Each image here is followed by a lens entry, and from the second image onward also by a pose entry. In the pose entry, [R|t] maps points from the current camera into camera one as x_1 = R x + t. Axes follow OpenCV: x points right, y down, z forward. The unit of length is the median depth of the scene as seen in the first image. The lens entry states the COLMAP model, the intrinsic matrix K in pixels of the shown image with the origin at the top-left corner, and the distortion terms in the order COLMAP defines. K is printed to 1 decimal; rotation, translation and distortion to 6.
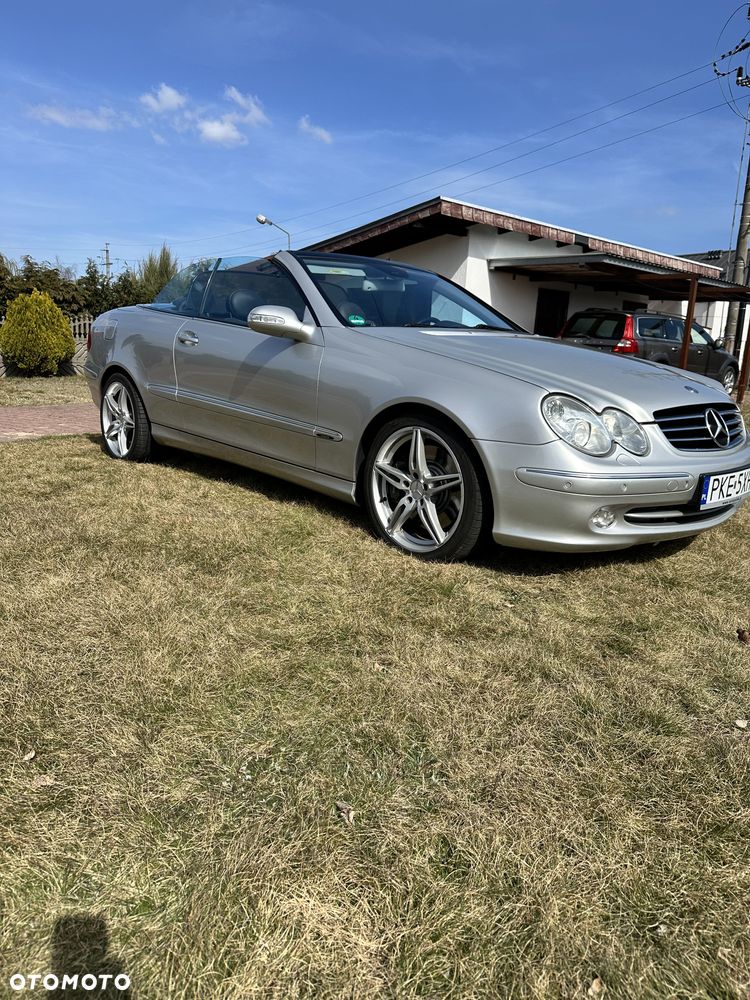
lens RADIAL K [[706.3, 0, 373.9], [0, 706.3, 511.2], [0, 0, 1]] dist [0.040306, -0.050582]
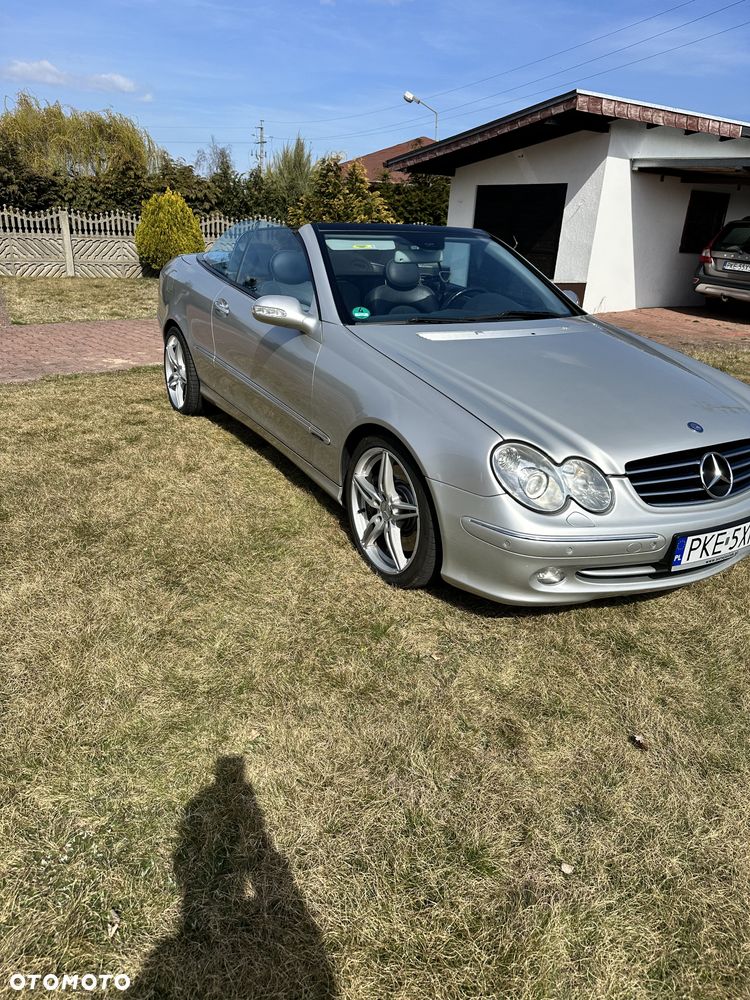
lens RADIAL K [[705.8, 0, 374.1], [0, 705.8, 503.5], [0, 0, 1]] dist [0.059029, -0.071957]
pose [[0.978028, 0.086738, -0.189572, 0.201809], [-0.058855, 0.987225, 0.148065, -0.161670], [0.199993, -0.133654, 0.970639, 0.036633]]
